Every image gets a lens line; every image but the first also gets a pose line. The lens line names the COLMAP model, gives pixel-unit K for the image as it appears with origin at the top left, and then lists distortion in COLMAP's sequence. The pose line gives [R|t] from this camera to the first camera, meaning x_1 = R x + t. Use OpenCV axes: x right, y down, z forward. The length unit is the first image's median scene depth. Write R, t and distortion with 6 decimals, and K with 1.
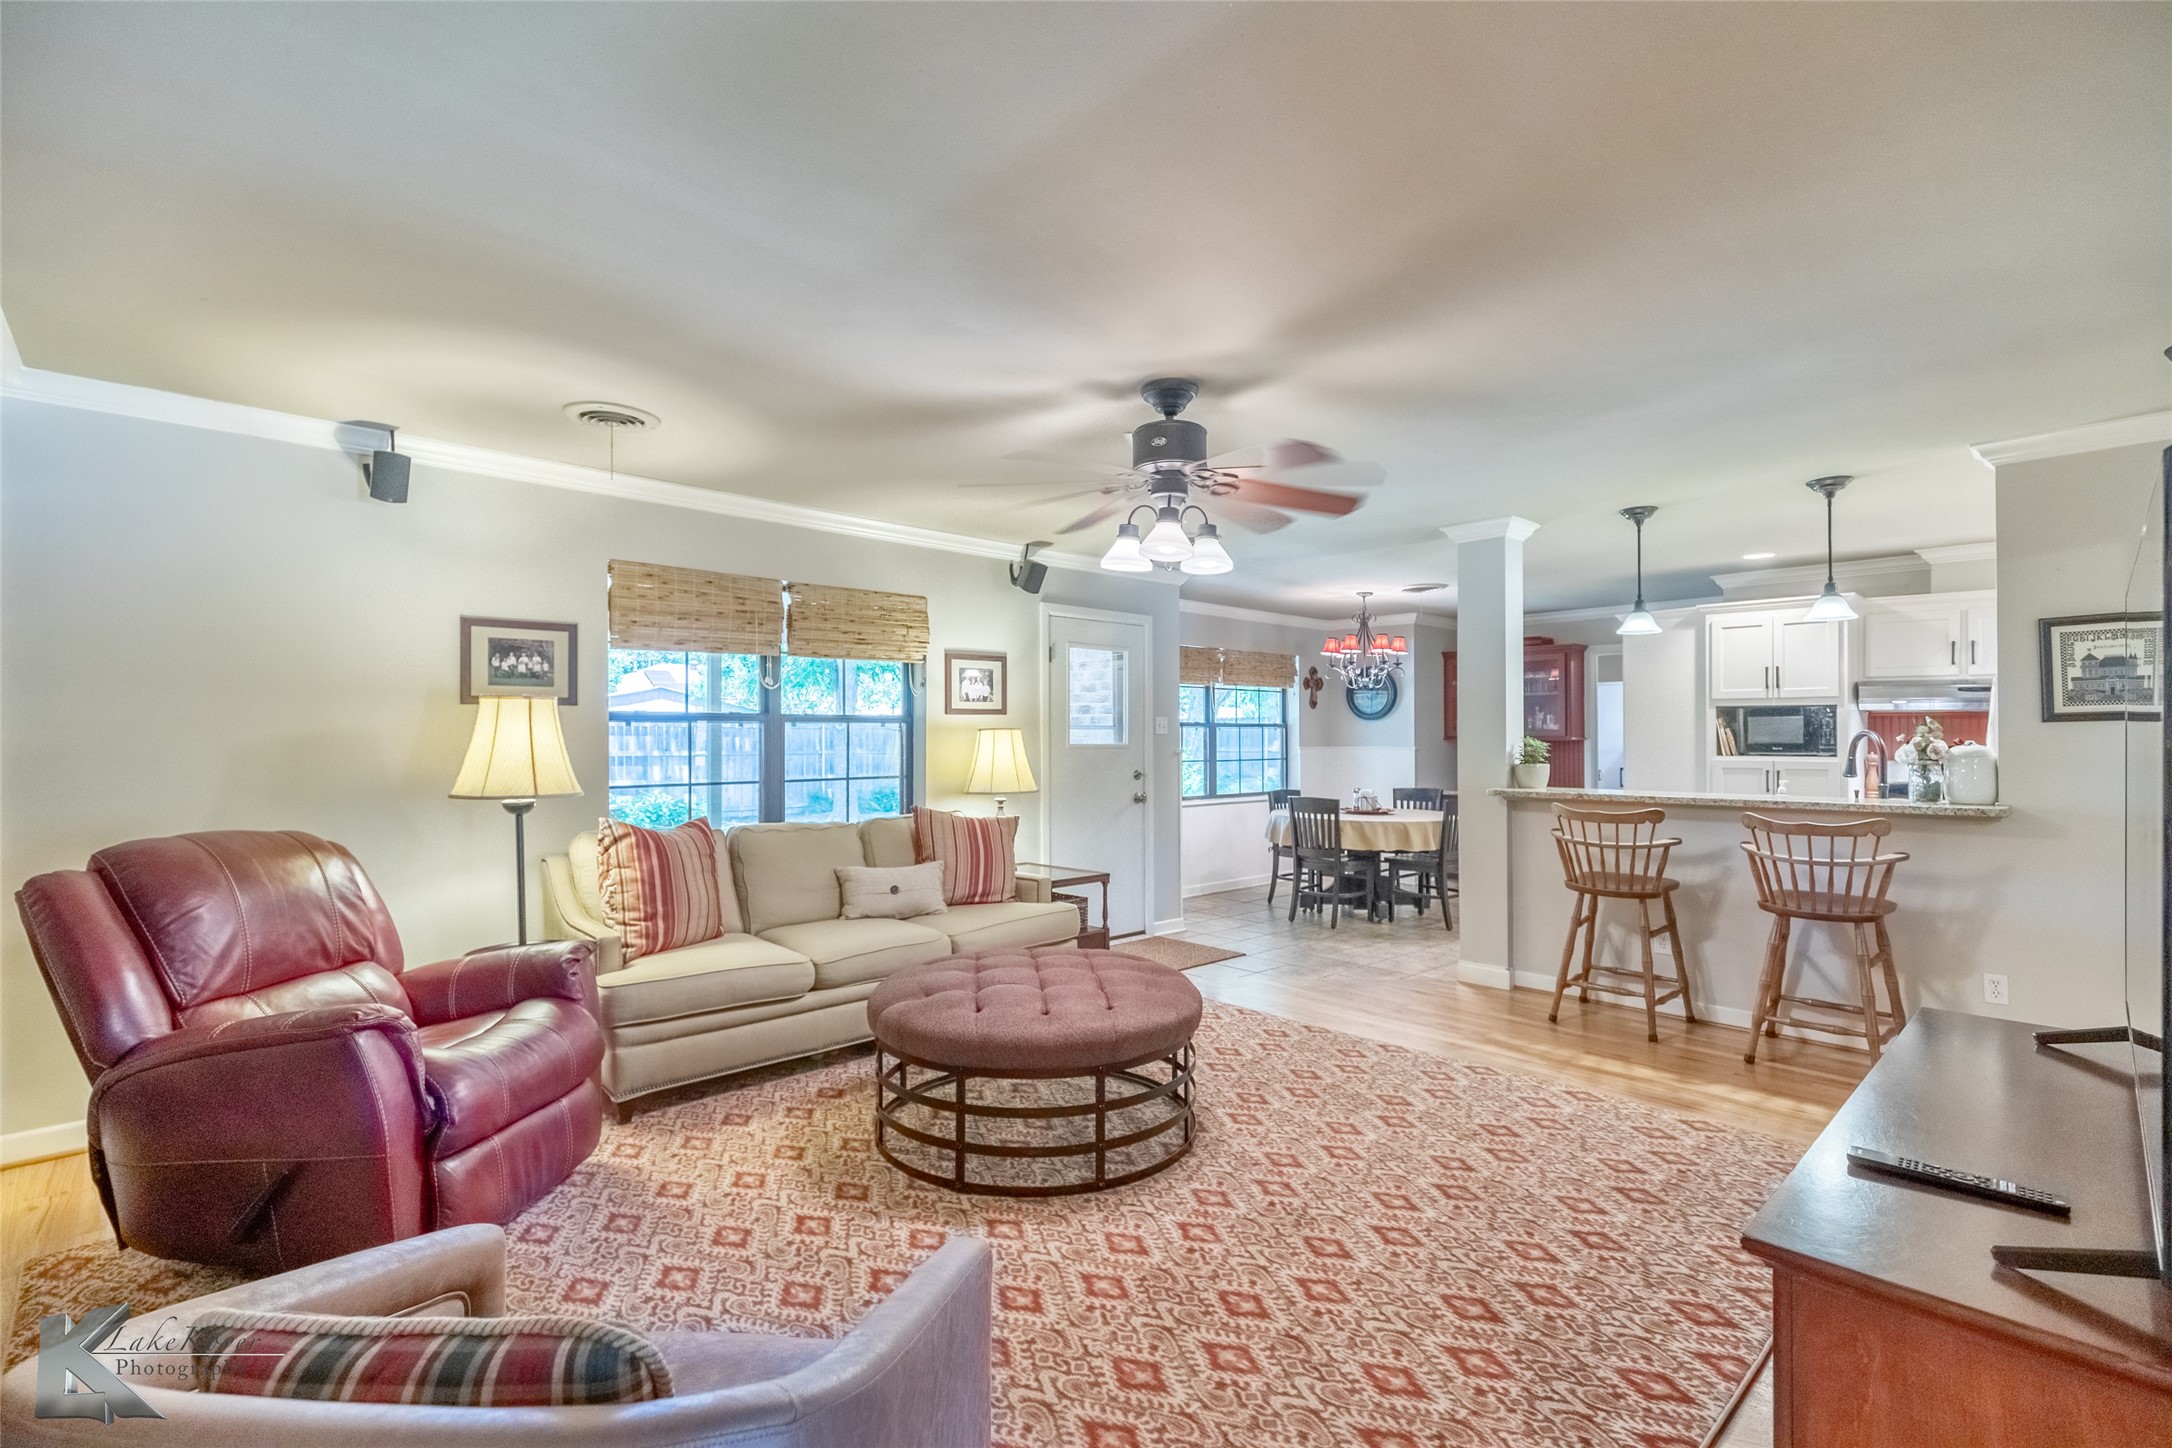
lens RADIAL K [[1015.5, 0, 1039.0], [0, 1015.5, 734.0], [0, 0, 1]] dist [0.011062, 0.000262]
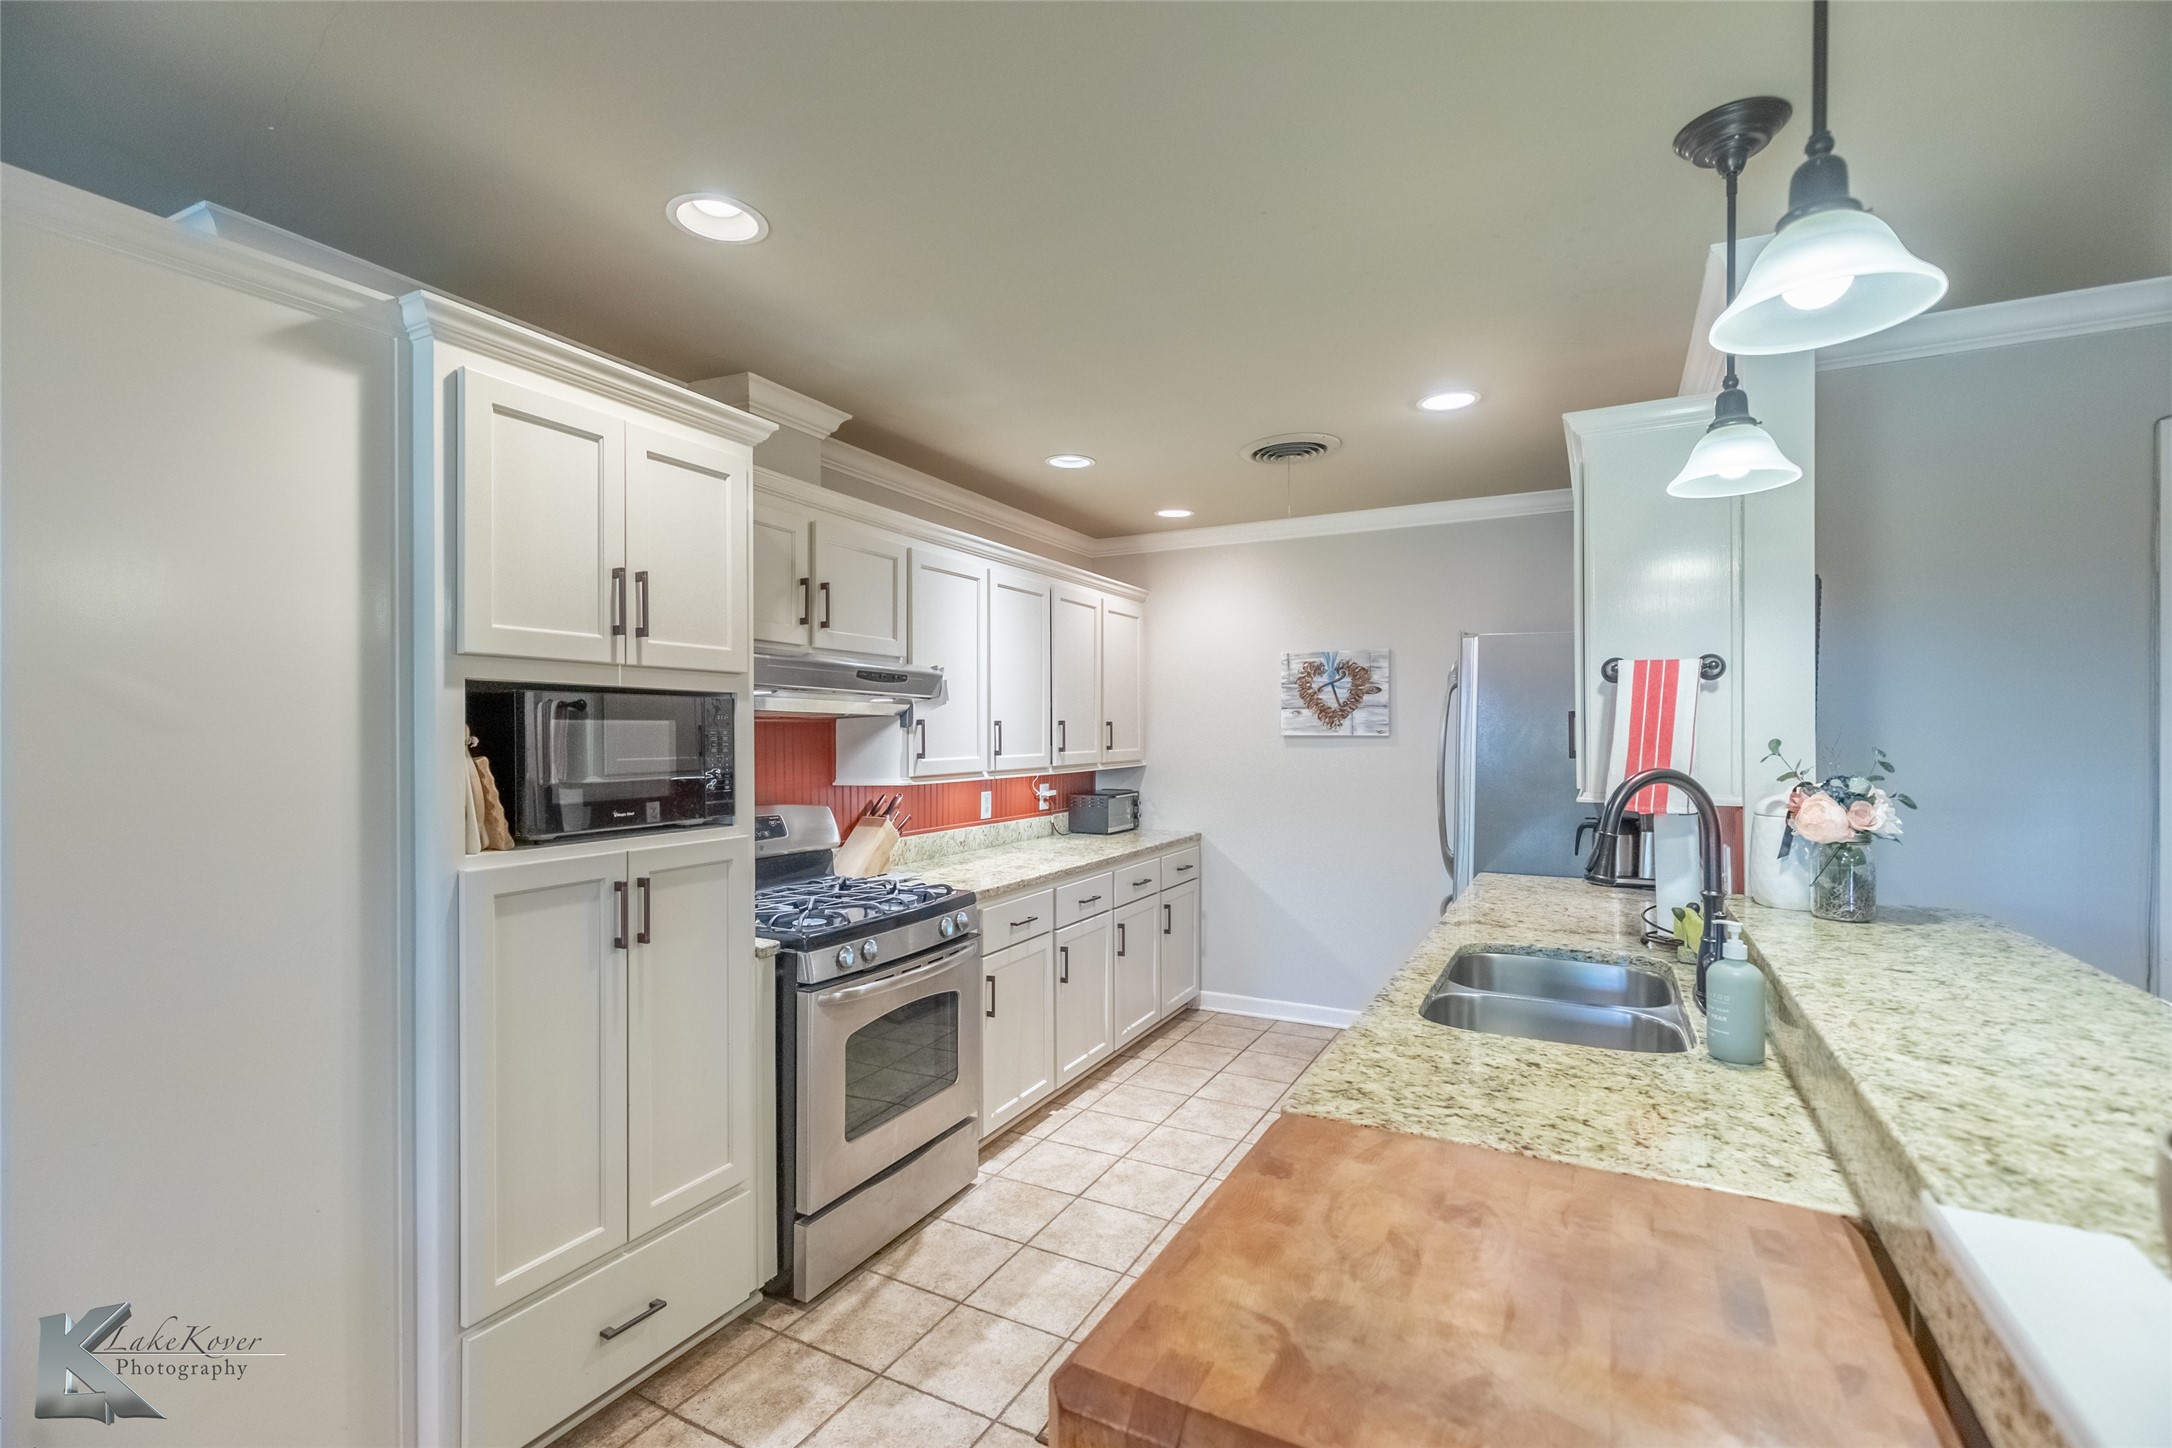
lens RADIAL K [[964.2, 0, 1107.4], [0, 964.2, 732.7], [0, 0, 1]] dist [0.006623, -0.000281]
pose [[-0.353812, 0.001230, 0.935316, 0.482363], [0.000037, 0.999999, -0.001301, -0.016186], [-0.935317, -0.000426, -0.353812, 1.273049]]
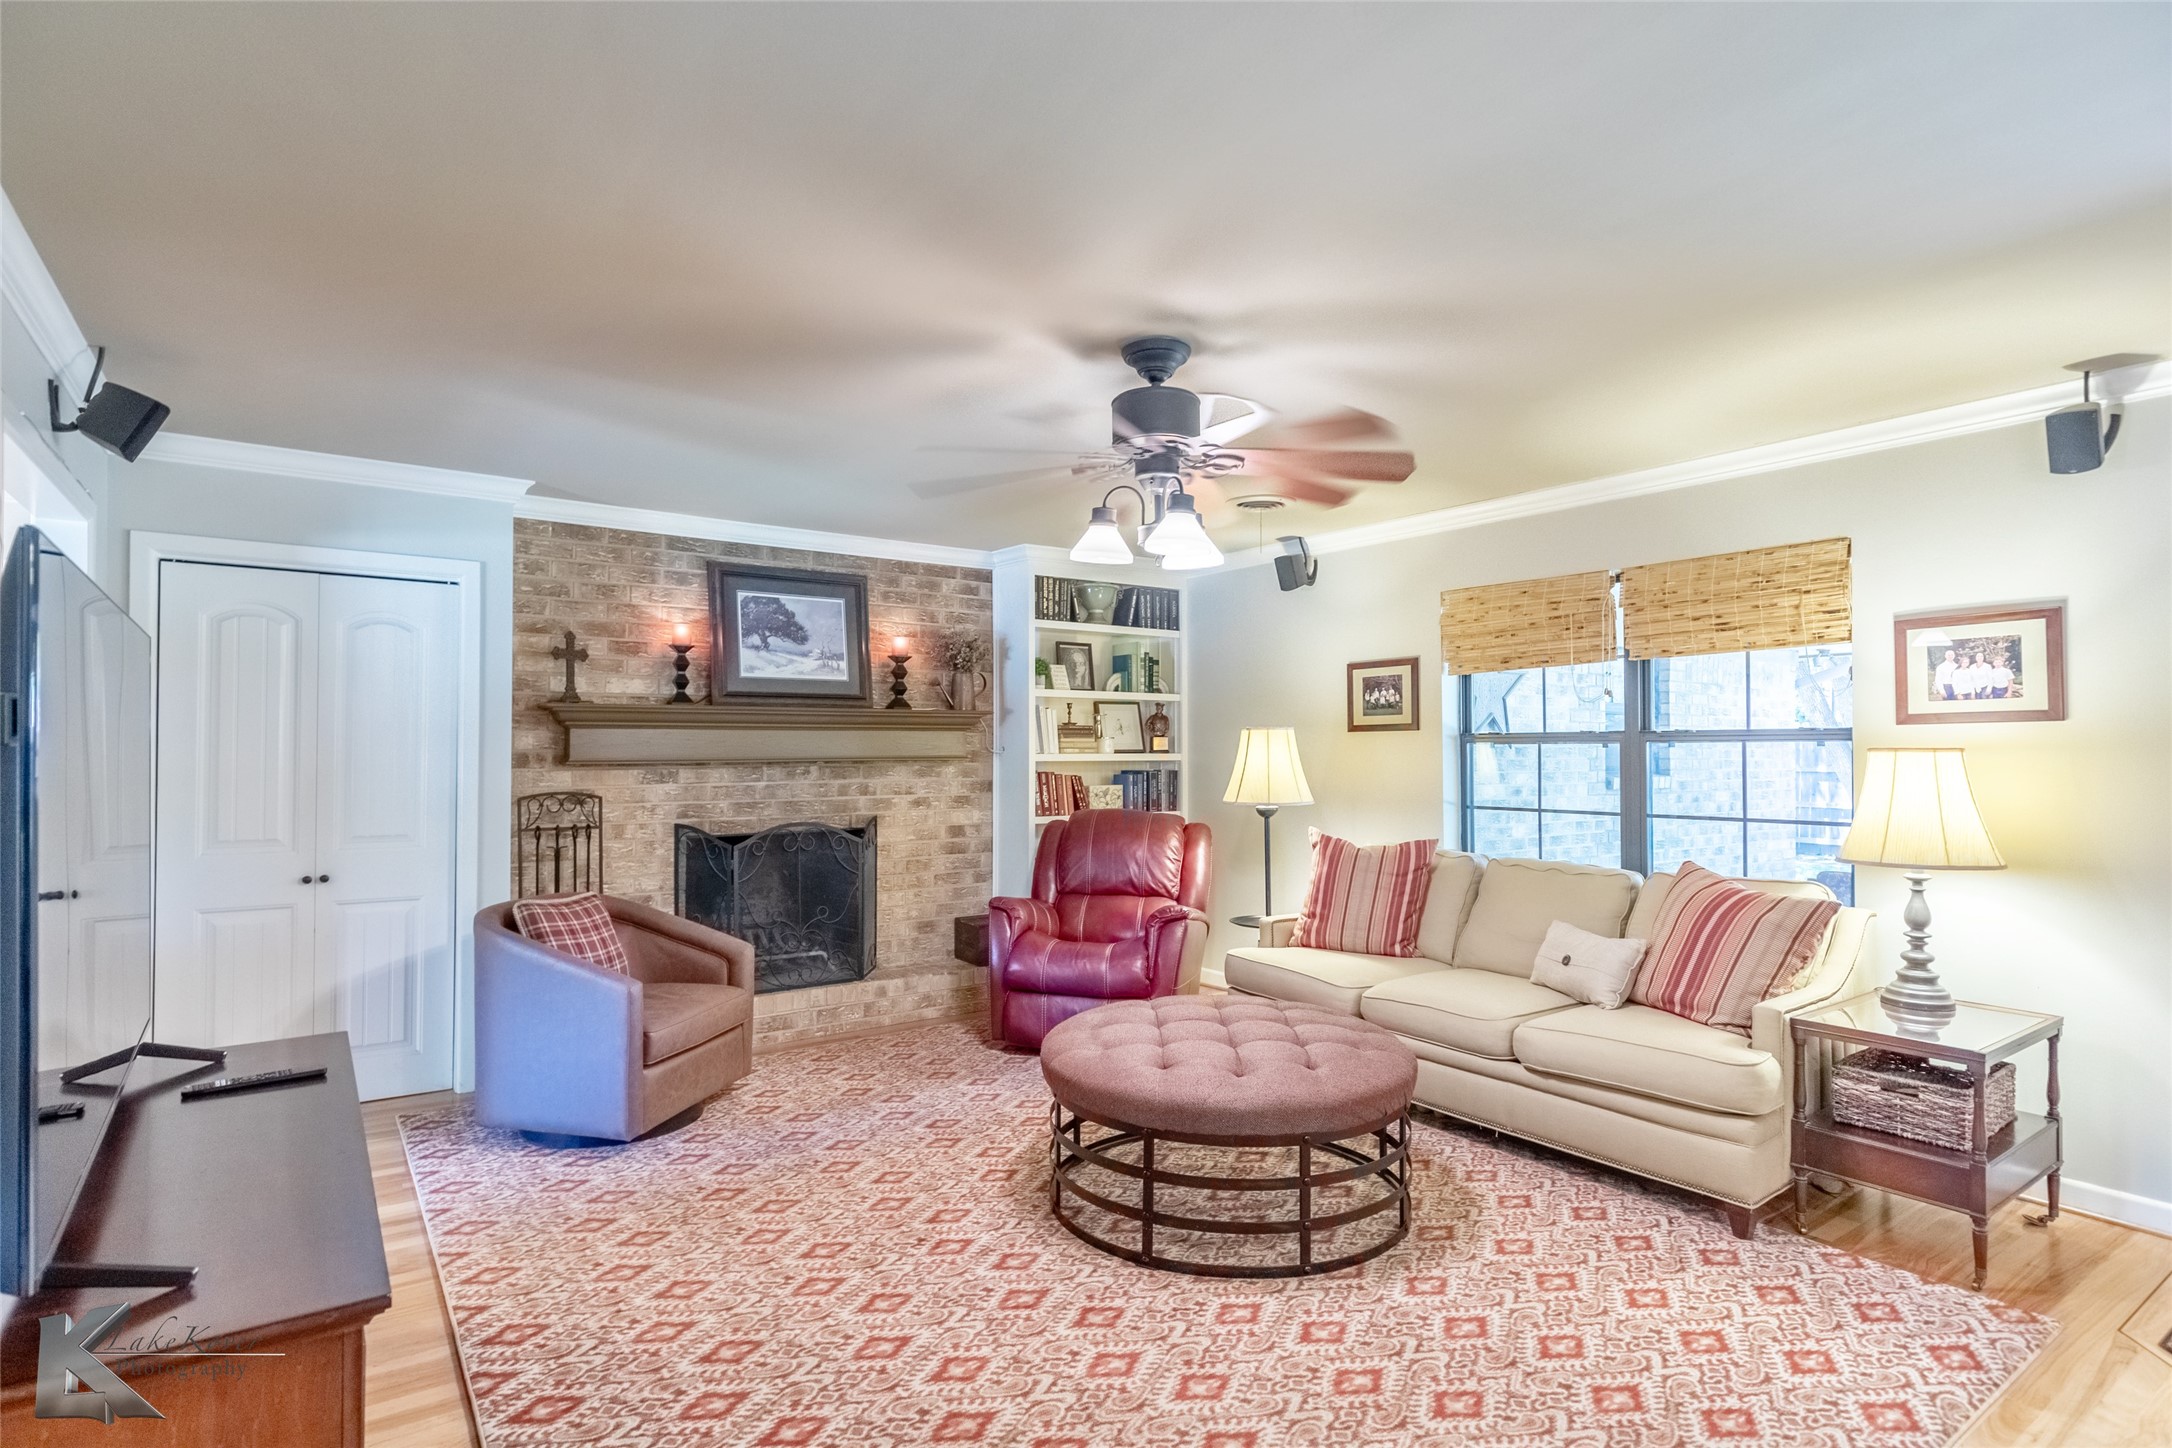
lens RADIAL K [[1114.3, 0, 1122.7], [0, 1114.3, 743.0], [0, 0, 1]] dist [0.005095, -0.001137]
pose [[-0.115017, -0.005180, -0.993350, 0.703091], [0.003256, 0.999979, -0.005591, -0.007397], [0.993358, -0.003878, -0.114997, 0.728152]]
